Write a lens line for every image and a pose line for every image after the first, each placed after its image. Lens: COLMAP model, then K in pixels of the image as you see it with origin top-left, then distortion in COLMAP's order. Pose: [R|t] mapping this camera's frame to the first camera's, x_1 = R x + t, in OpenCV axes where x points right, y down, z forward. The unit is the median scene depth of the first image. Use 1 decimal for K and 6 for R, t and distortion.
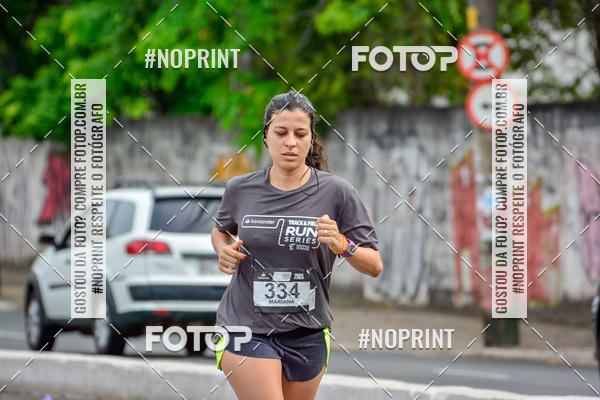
lens RADIAL K [[3422.2, 0, 300.0], [0, 3422.2, 200.0], [0, 0, 1]] dist [1.015195, 29.556817]
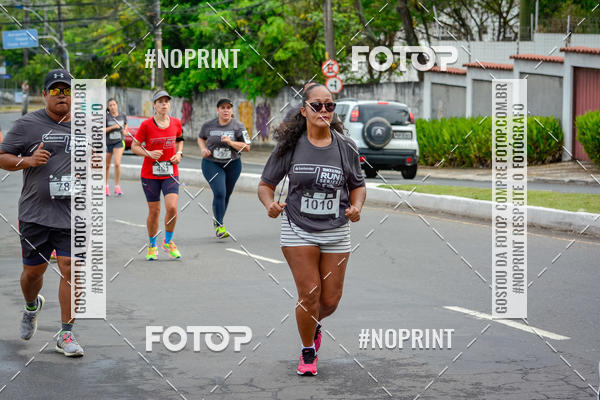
lens RADIAL K [[2717.8, 0, 300.0], [0, 2717.8, 200.0], [0, 0, 1]] dist [-0.446801, 7.340763]
pose [[0.999665, -0.001890, 0.025822, -0.033245], [0.001653, 0.999956, 0.009195, 0.049435], [-0.025838, -0.009149, 0.999624, -1.324353]]
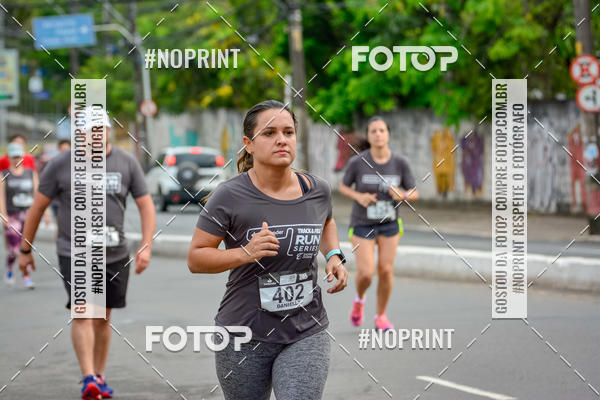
lens RADIAL K [[3257.3, 0, 300.0], [0, 3257.3, 200.0], [0, 0, 1]] dist [0.938904, 19.578315]
pose [[0.999123, -0.021587, -0.035873, -0.033410], [0.021562, 0.999767, -0.001093, 0.023213], [0.035889, 0.000318, 0.999356, -0.681795]]
